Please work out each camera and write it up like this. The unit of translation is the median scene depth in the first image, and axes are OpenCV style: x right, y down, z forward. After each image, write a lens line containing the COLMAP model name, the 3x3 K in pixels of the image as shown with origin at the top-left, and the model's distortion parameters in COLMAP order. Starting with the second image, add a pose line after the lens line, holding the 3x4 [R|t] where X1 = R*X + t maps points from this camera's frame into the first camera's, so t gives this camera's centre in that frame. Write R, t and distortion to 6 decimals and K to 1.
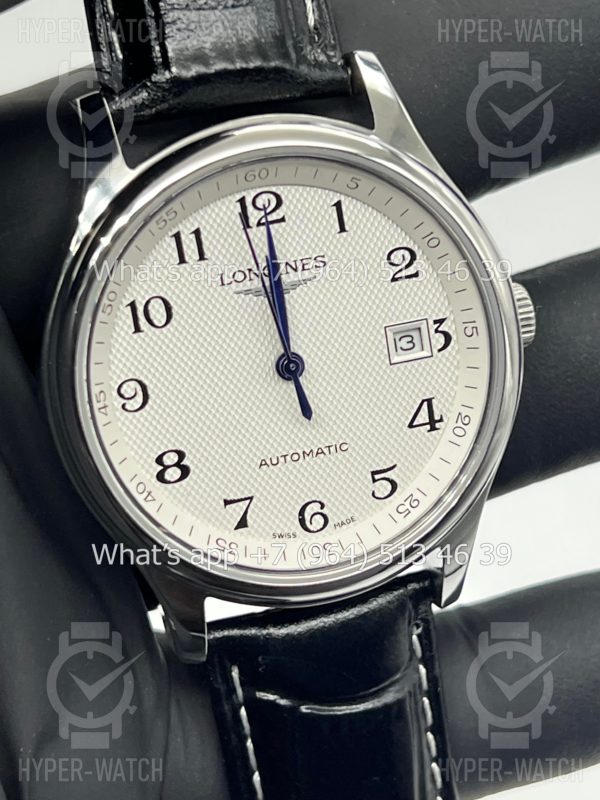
lens RADIAL K [[1808.4, 0, 300.0], [0, 1808.4, 400.0], [0, 0, 1]] dist [-0.023329, -0.007628]
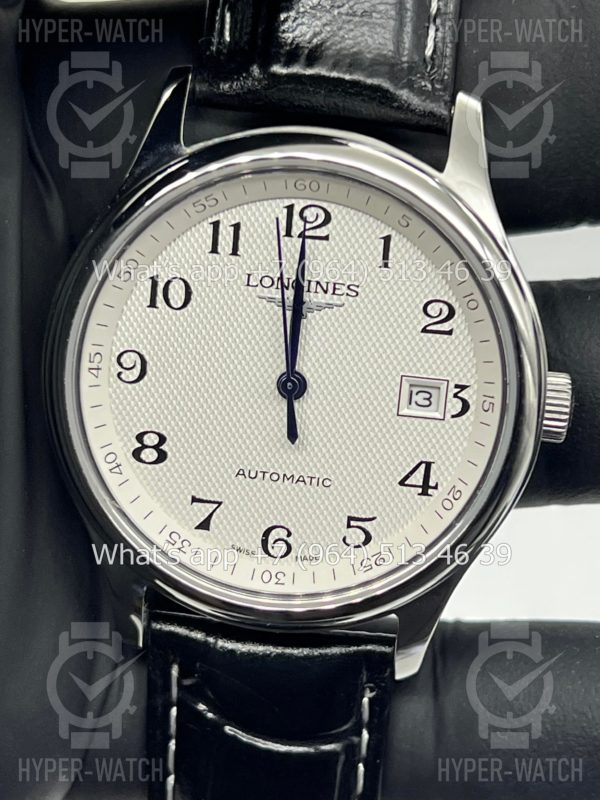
lens RADIAL K [[1817.6, 0, 300.0], [0, 1817.6, 400.0], [0, 0, 1]] dist [0.015353, 0.181033]
pose [[0.915626, 0.290619, -0.277792, 0.269915], [-0.291959, 0.955695, 0.037502, -0.048714], [0.276384, 0.046766, 0.959909, 0.065274]]
